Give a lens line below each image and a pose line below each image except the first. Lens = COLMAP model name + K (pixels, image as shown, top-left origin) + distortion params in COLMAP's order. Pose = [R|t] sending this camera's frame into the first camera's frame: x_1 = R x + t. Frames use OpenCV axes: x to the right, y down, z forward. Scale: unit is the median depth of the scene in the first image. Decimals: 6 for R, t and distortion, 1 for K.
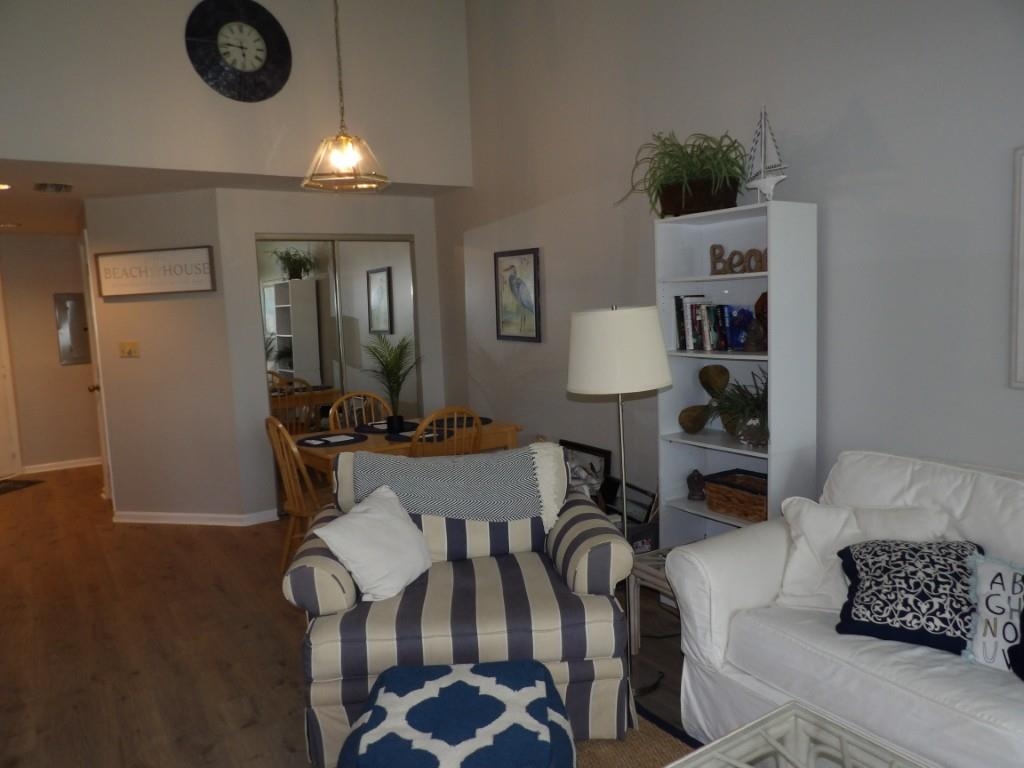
lens RADIAL K [[740.7, 0, 508.2], [0, 740.7, 376.7], [0, 0, 1]] dist [-0.034510, 0.052117]
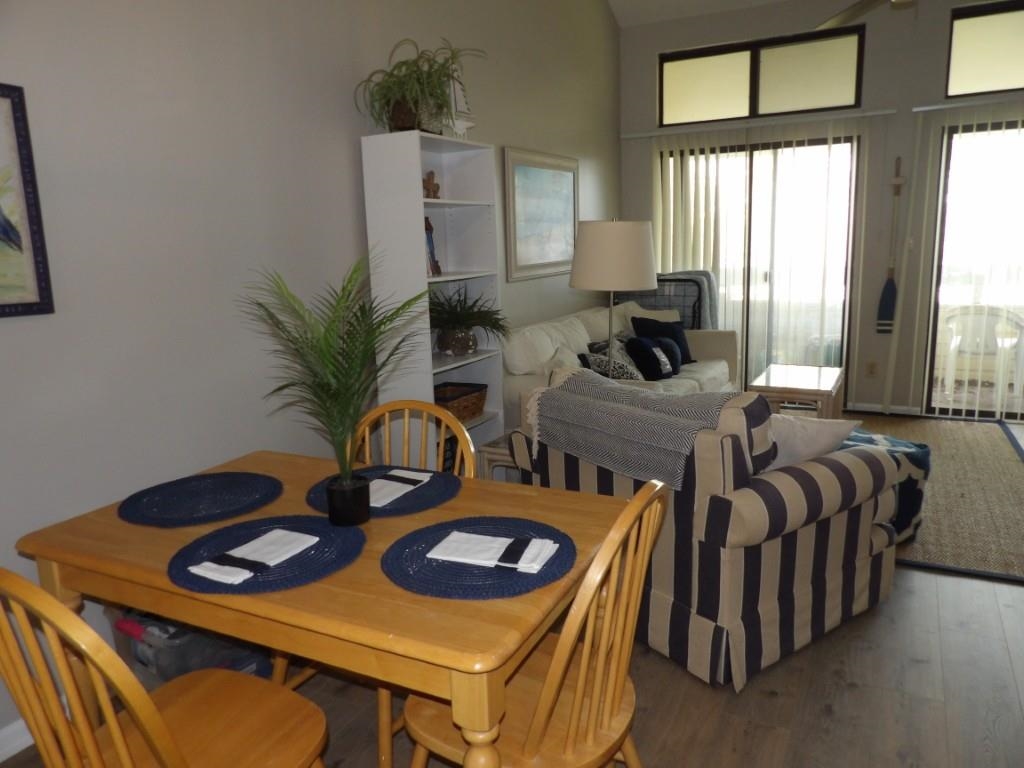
lens RADIAL K [[740.7, 0, 508.2], [0, 740.7, 376.7], [0, 0, 1]] dist [-0.034510, 0.052117]
pose [[-0.477896, -0.101882, 0.872488, -0.525259], [0.129273, 0.974279, 0.184576, -0.054391], [-0.868852, 0.200997, -0.452434, 1.086961]]
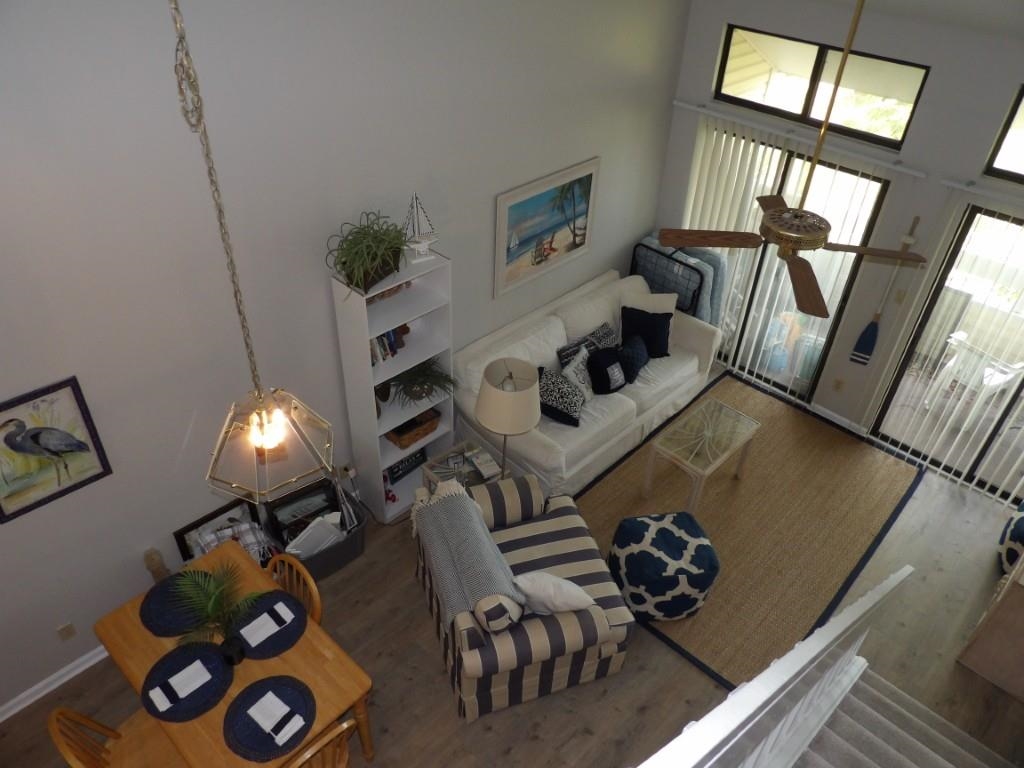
lens RADIAL K [[740.7, 0, 508.2], [0, 740.7, 376.7], [0, 0, 1]] dist [-0.034510, 0.052117]
pose [[-0.217008, -0.563068, 0.797409, -0.683927], [0.059930, 0.807650, 0.586609, -0.625143], [-0.974328, 0.175087, -0.141522, 0.763299]]
